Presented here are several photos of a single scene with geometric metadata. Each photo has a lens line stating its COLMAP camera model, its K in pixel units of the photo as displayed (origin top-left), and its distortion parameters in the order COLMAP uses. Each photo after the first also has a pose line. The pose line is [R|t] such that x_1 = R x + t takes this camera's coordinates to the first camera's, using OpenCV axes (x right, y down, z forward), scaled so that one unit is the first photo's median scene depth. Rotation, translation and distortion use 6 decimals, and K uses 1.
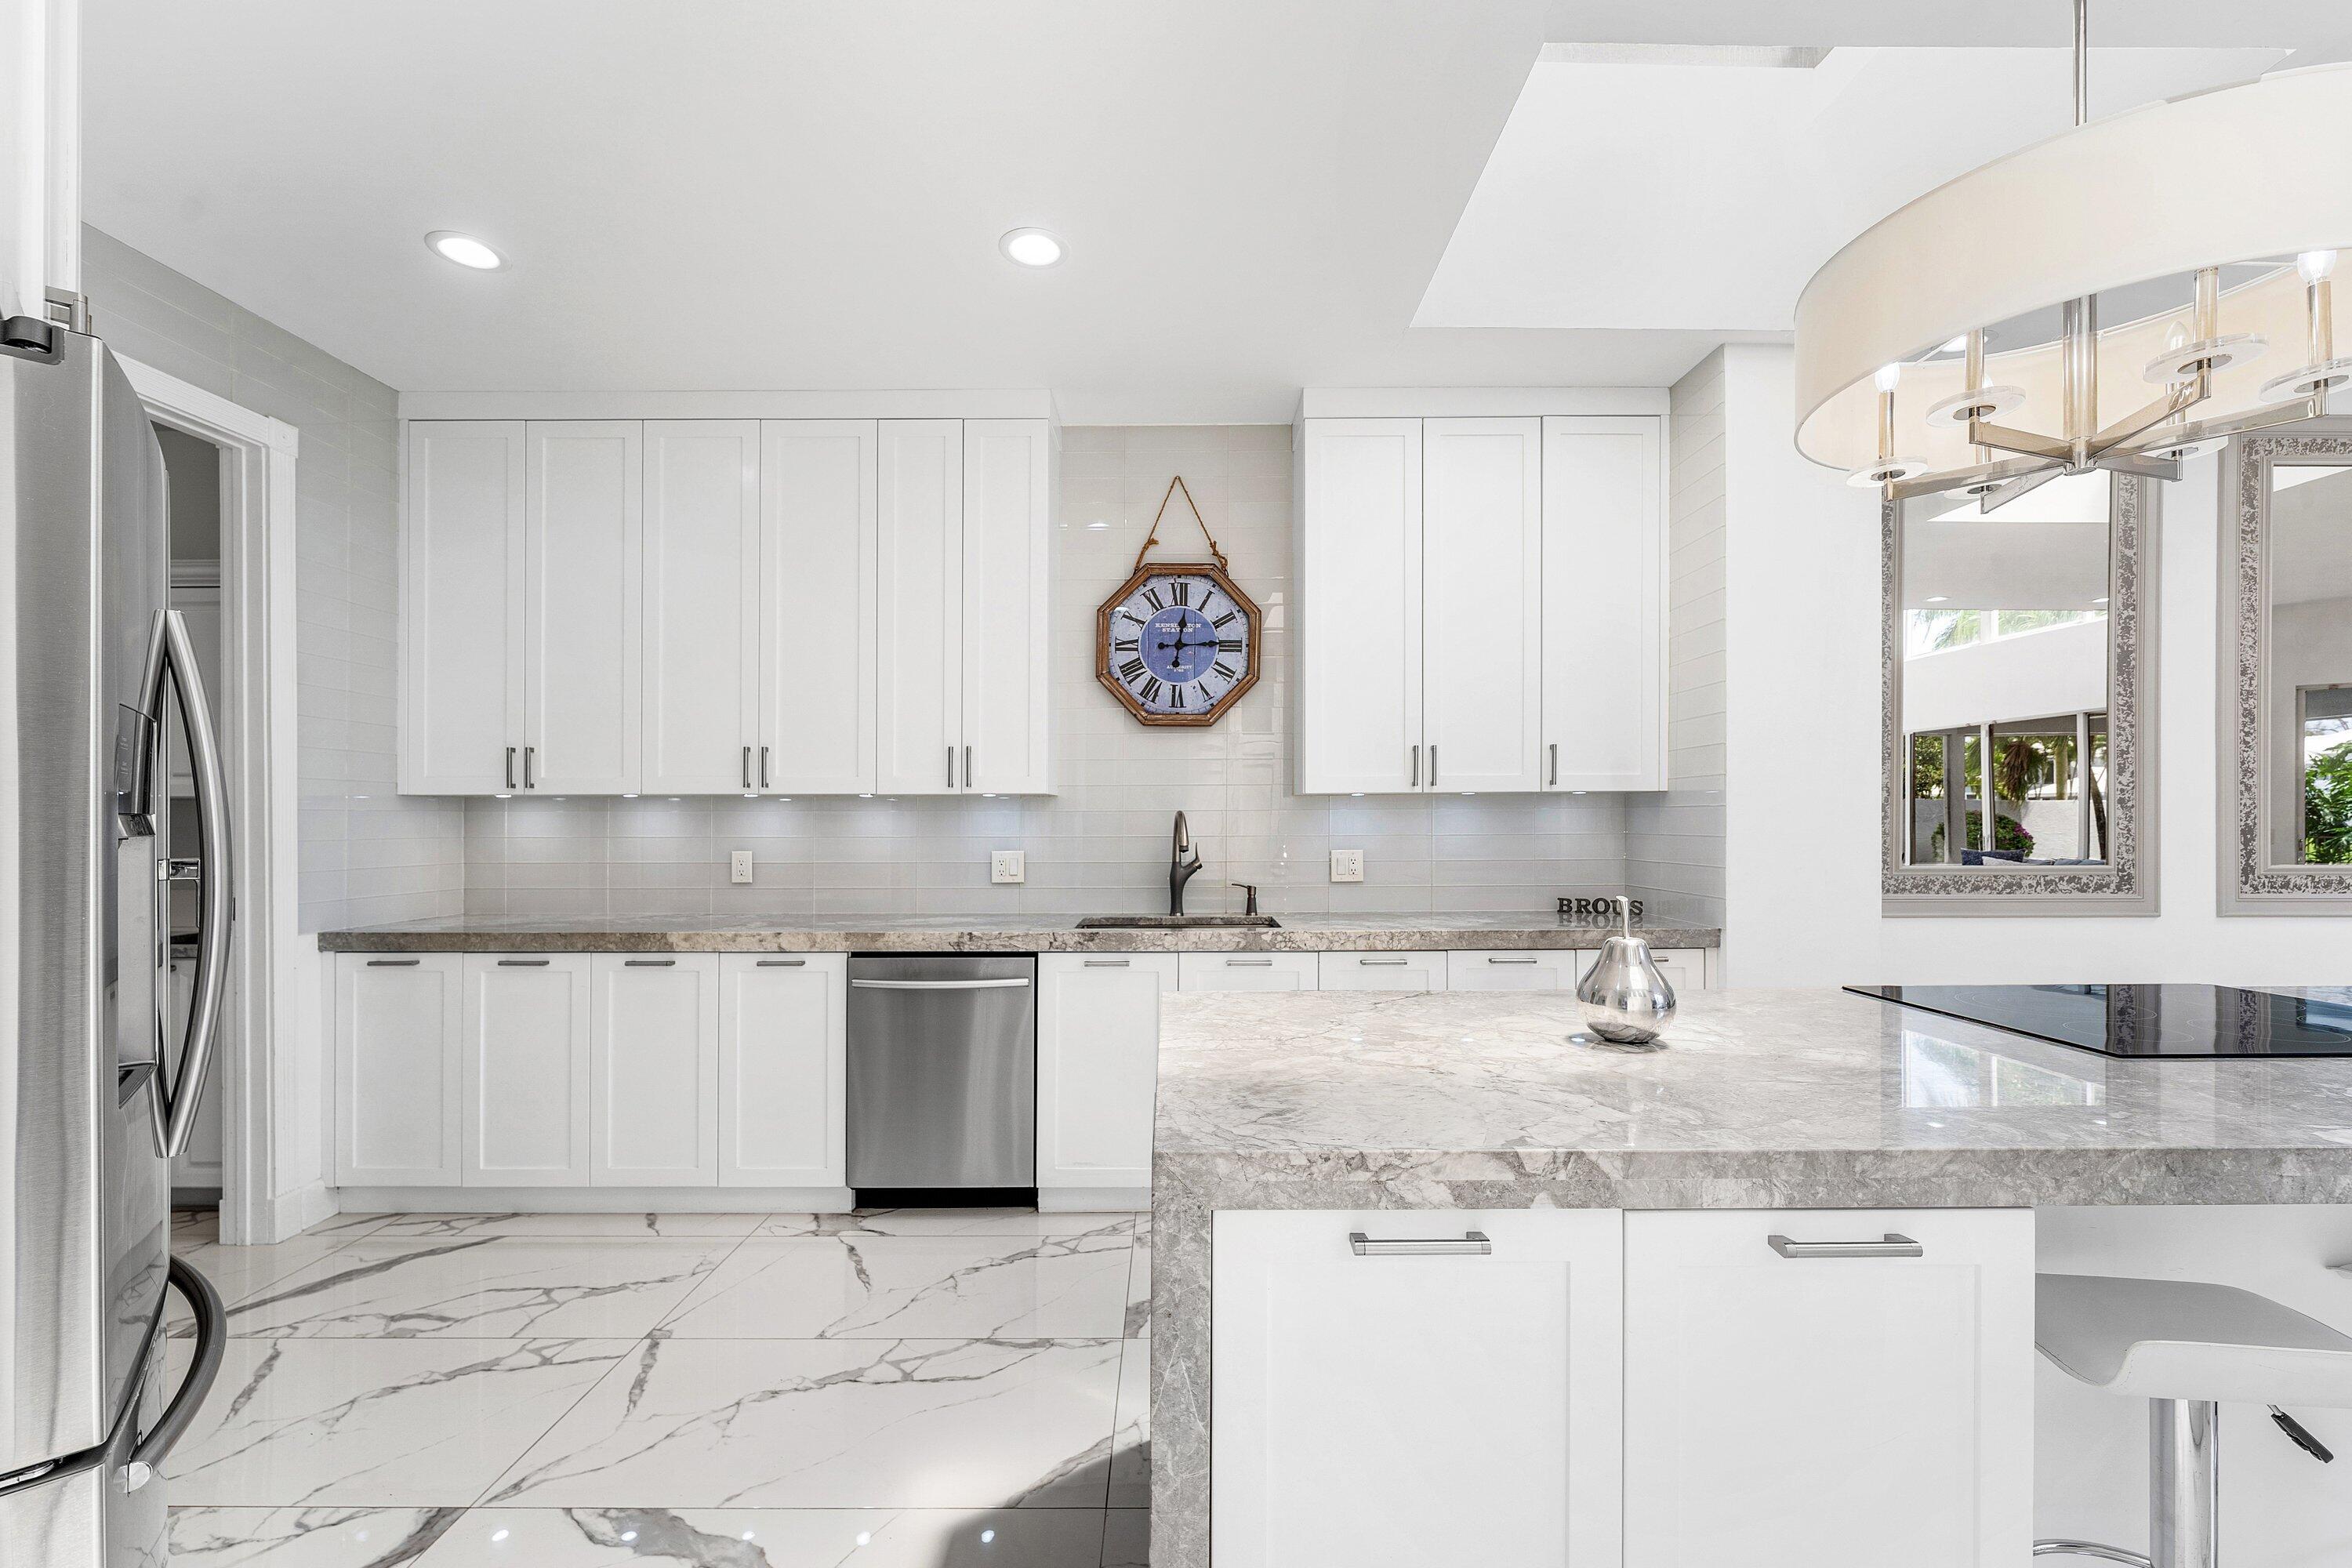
lens RADIAL K [[989.5, 0, 1183.2], [0, 989.5, 812.9], [0, 0, 1]] dist [0.001520, 0.000123]
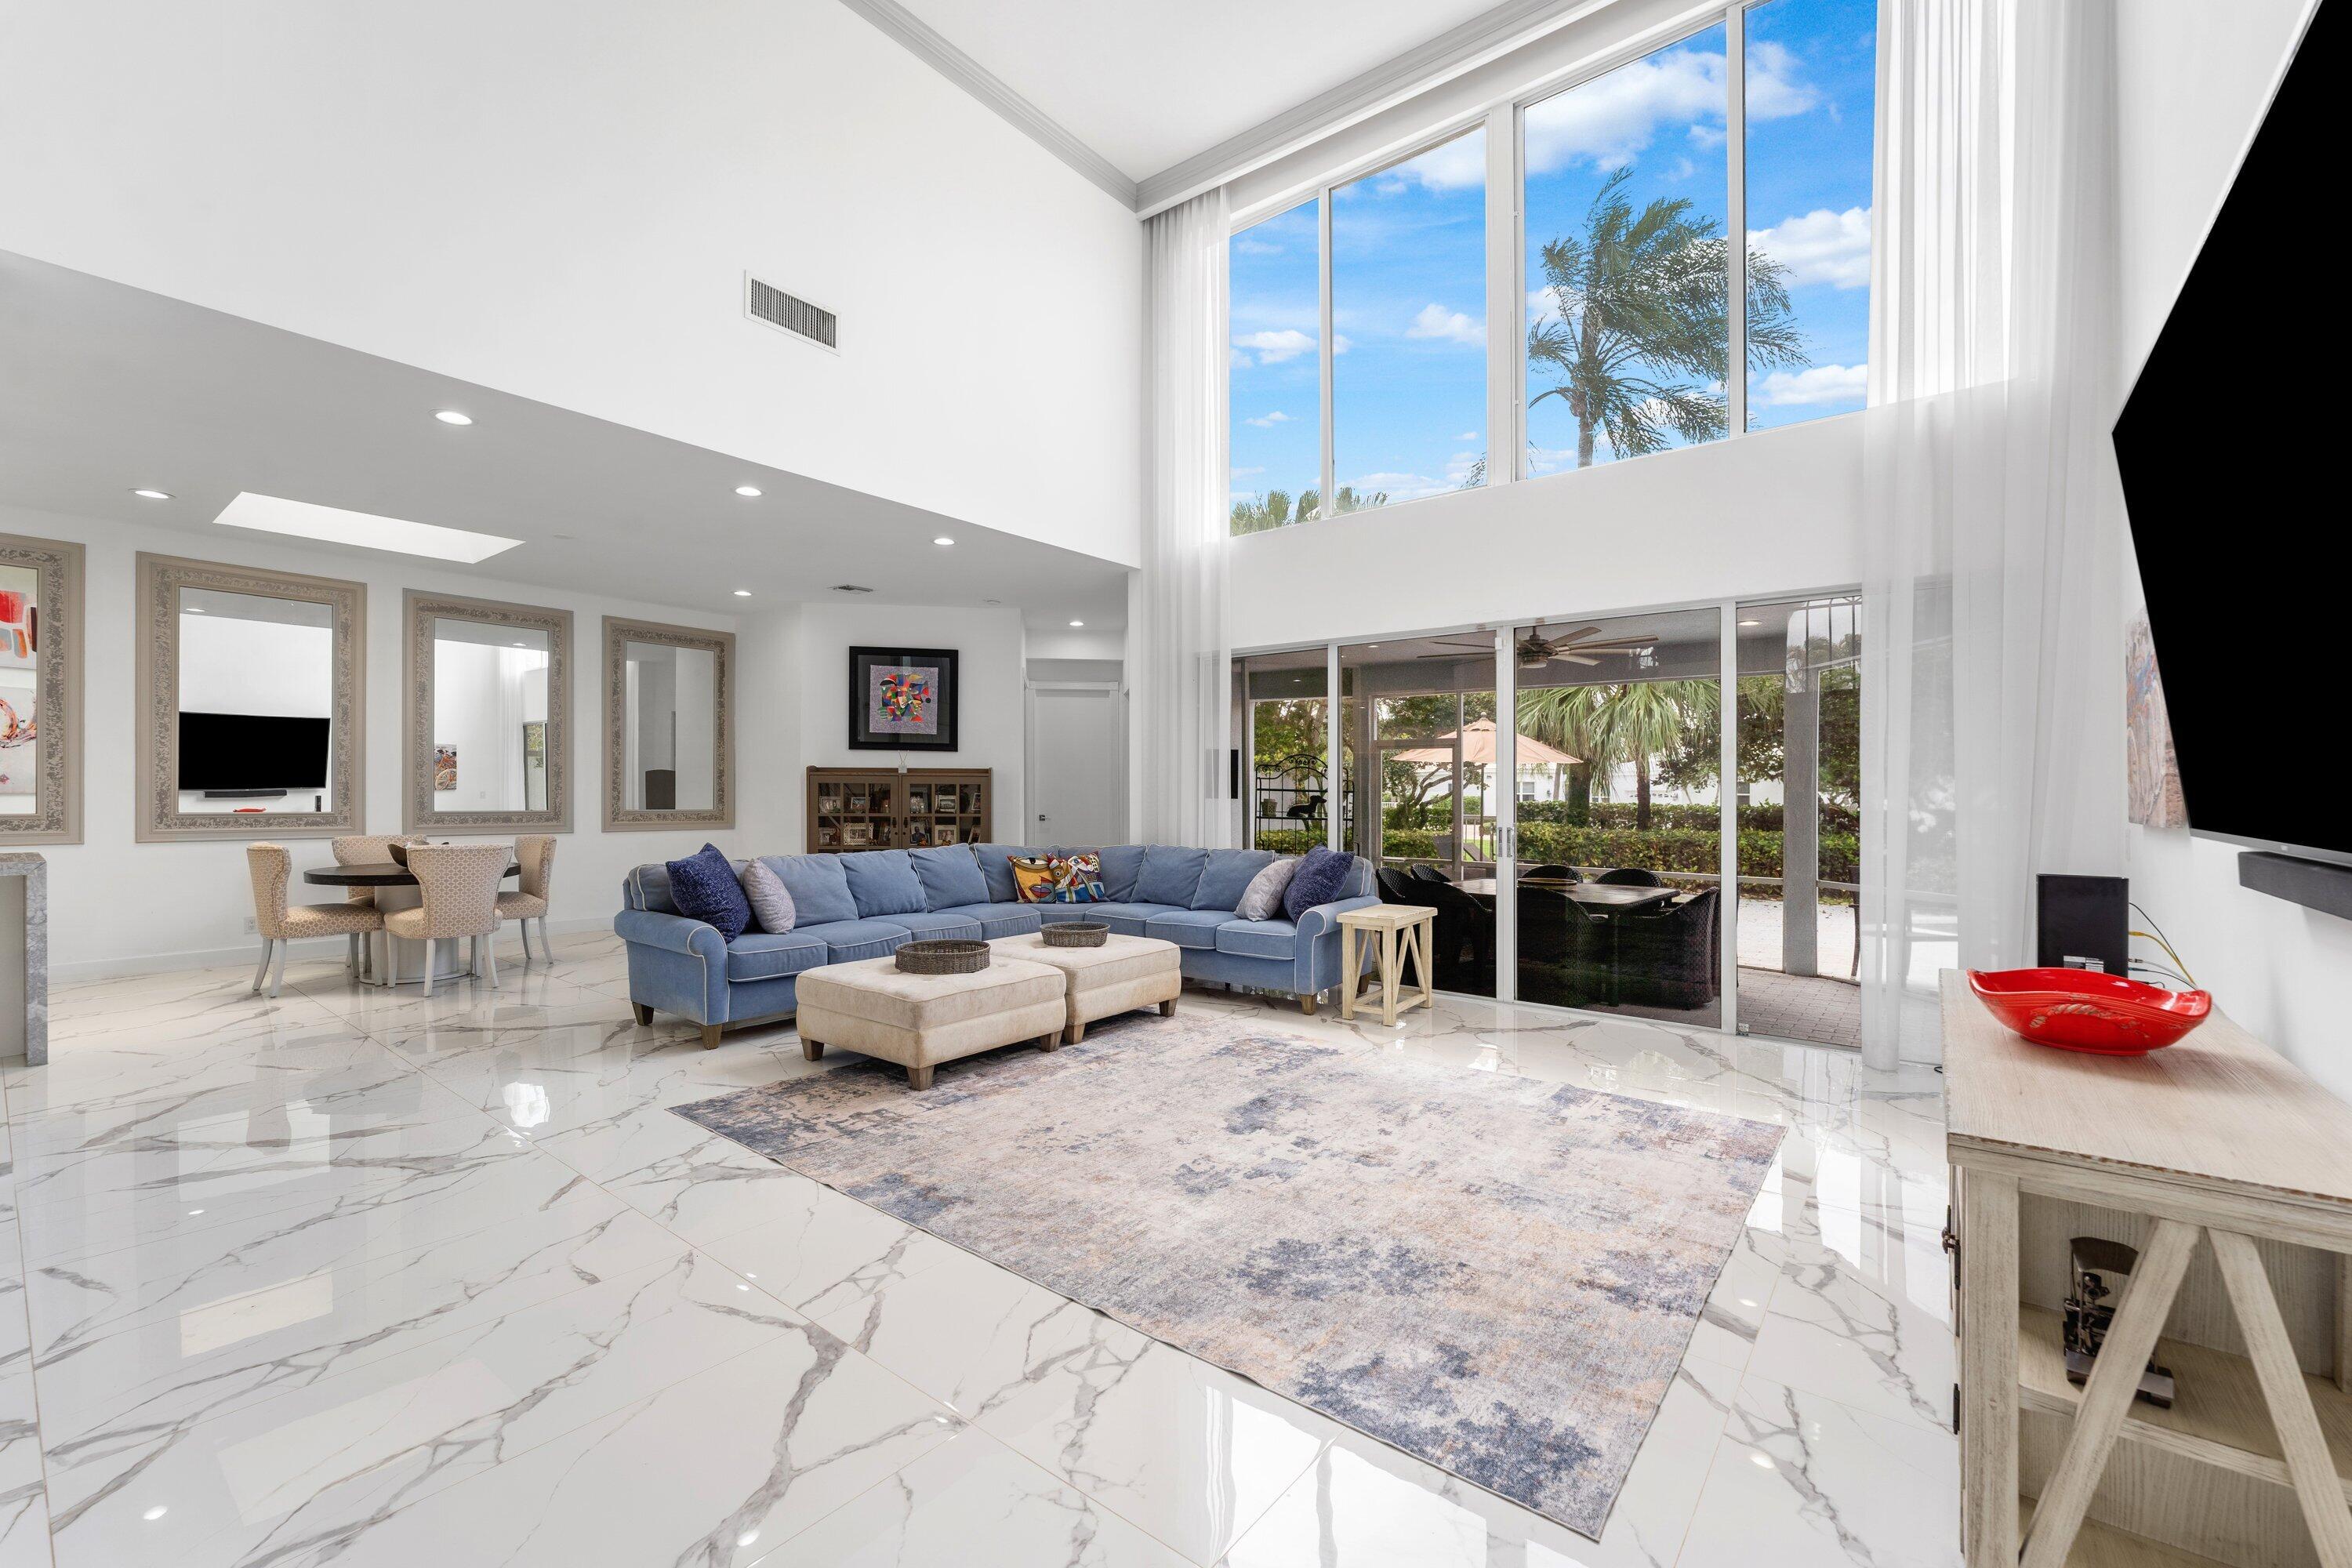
lens RADIAL K [[987.5, 0, 1173.0], [0, 987.5, 789.2], [0, 0, 1]] dist [-0.000969, 0.000307]
pose [[0.618689, 0.012697, 0.785533, 0.833906], [-0.011592, 0.999908, -0.007032, 0.003088], [-0.785550, -0.004756, 0.618780, -1.514948]]
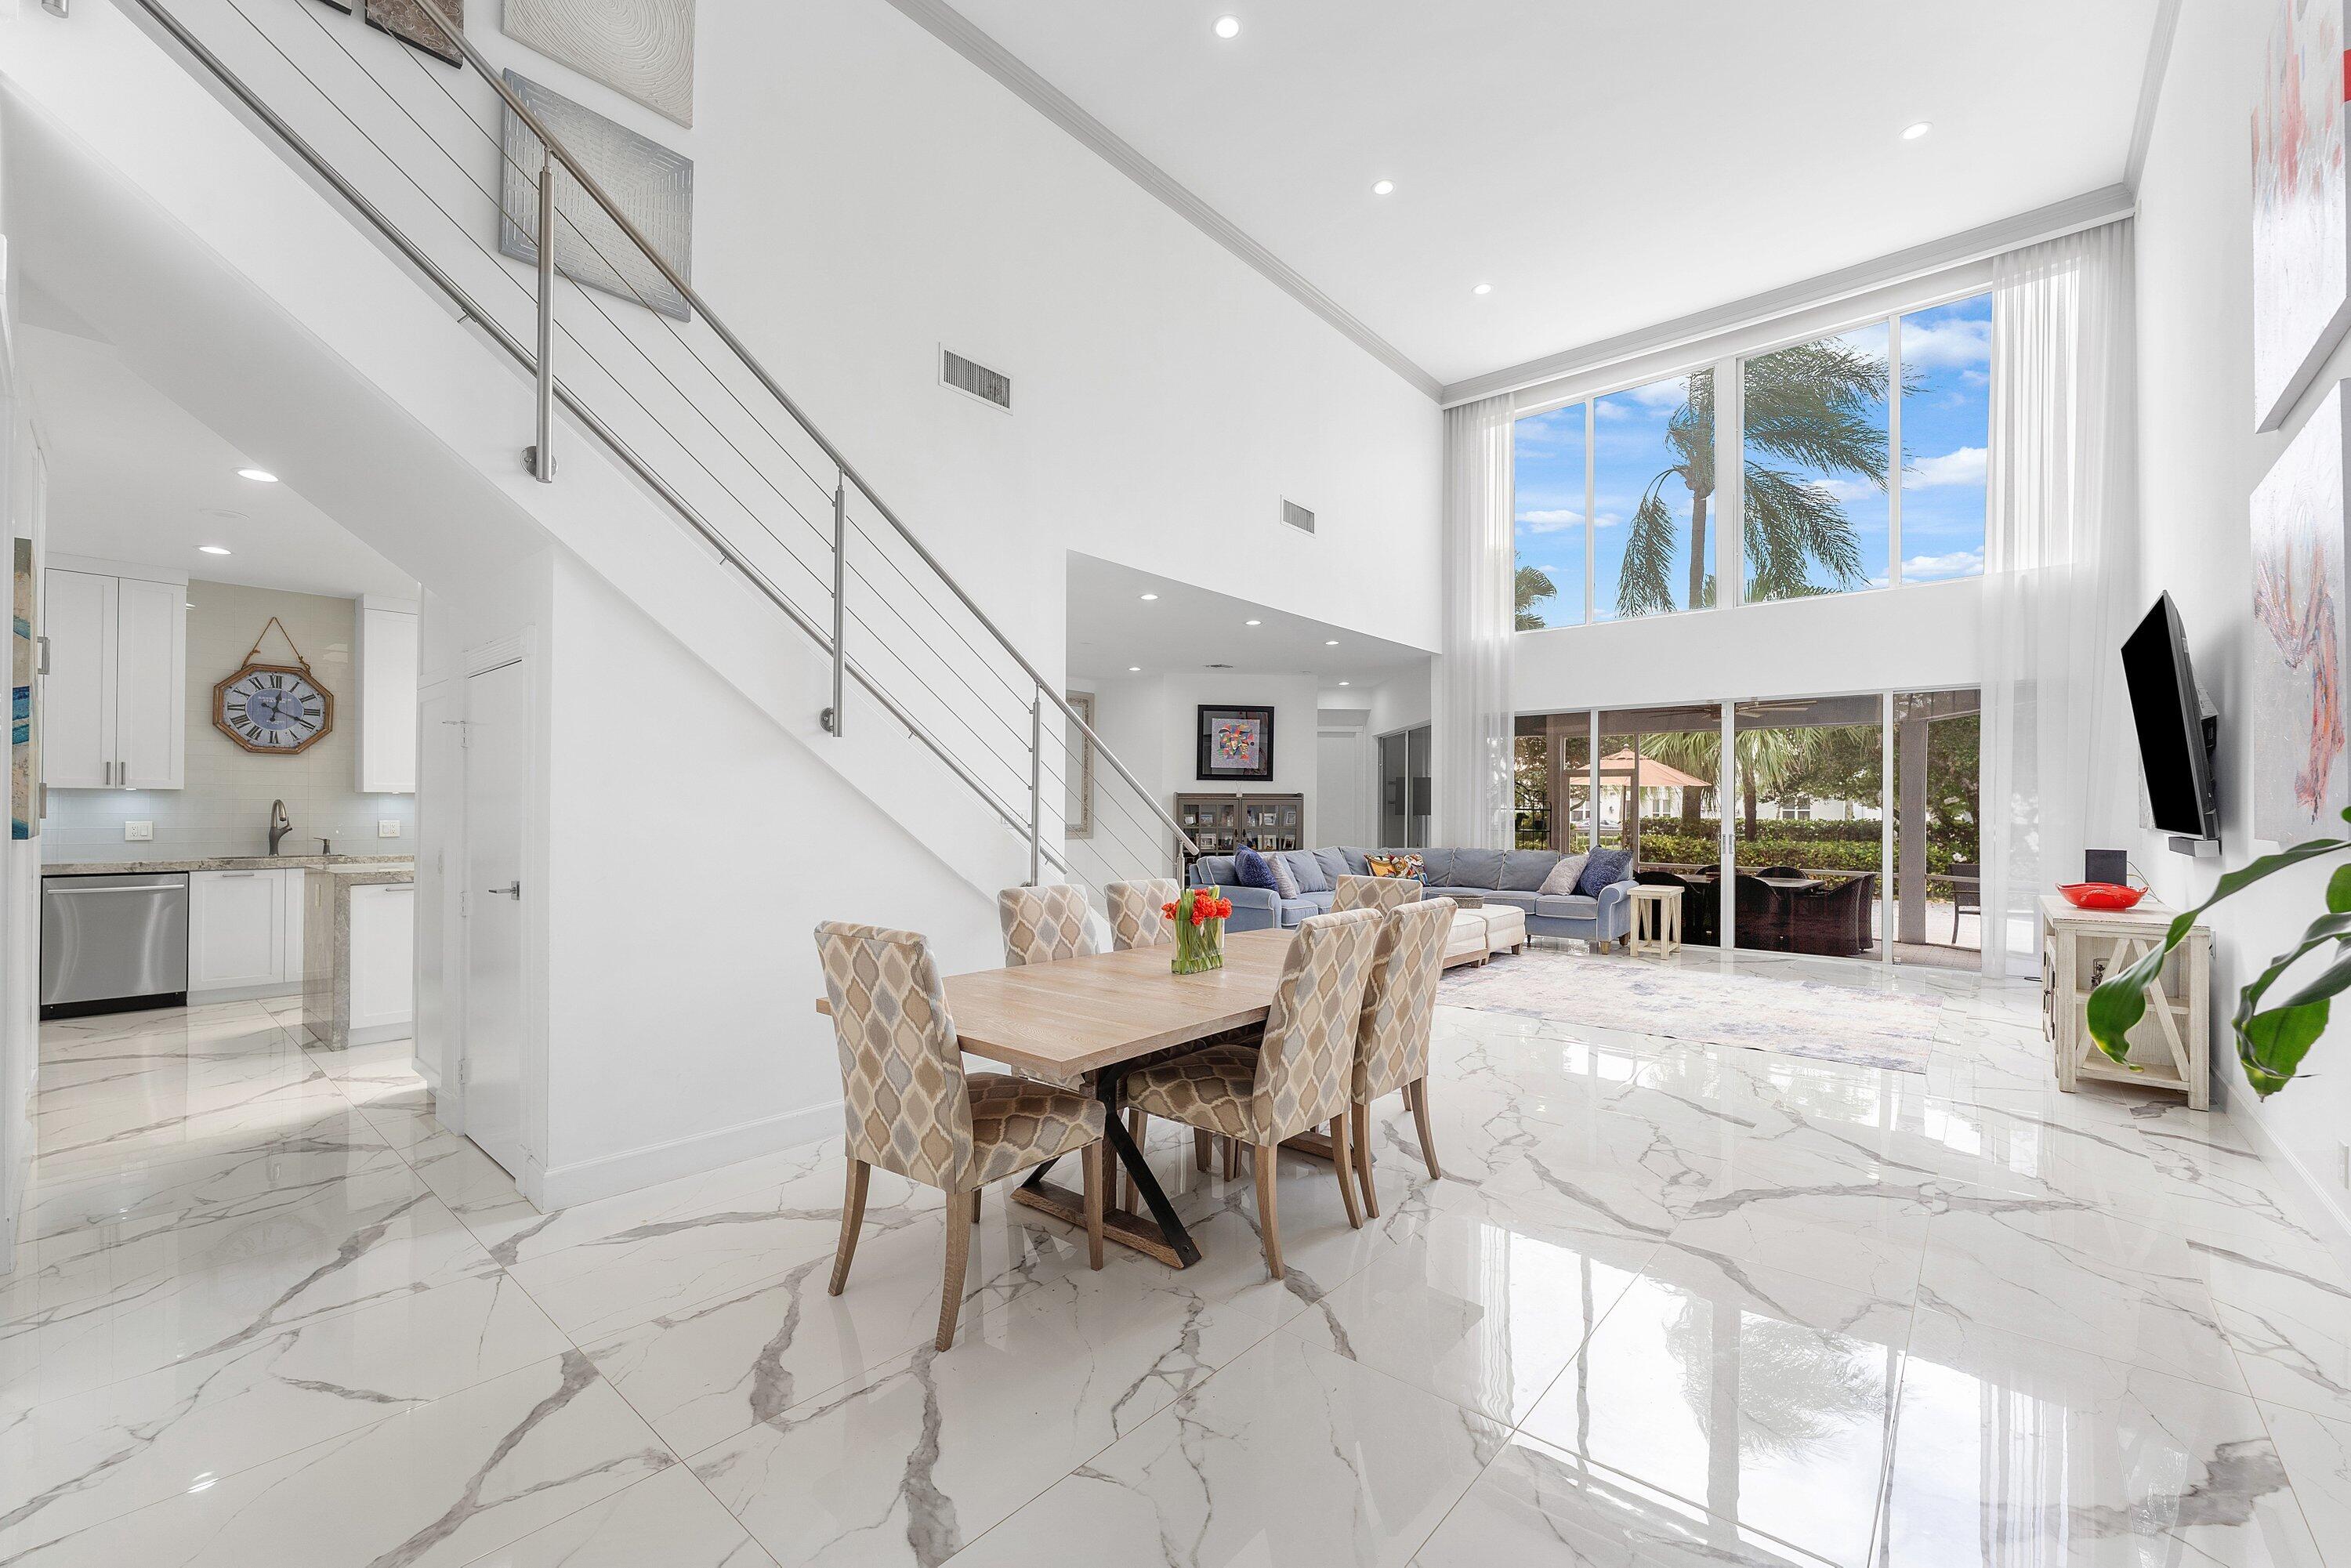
lens RADIAL K [[974.2, 0, 1180.2], [0, 974.2, 810.4], [0, 0, 1]] dist [-0.001055, 0.000222]
pose [[0.647622, 0.007443, 0.761926, -0.294453], [-0.009322, 0.999955, -0.001844, 0.006371], [-0.761905, -0.005908, 0.647662, -1.470407]]
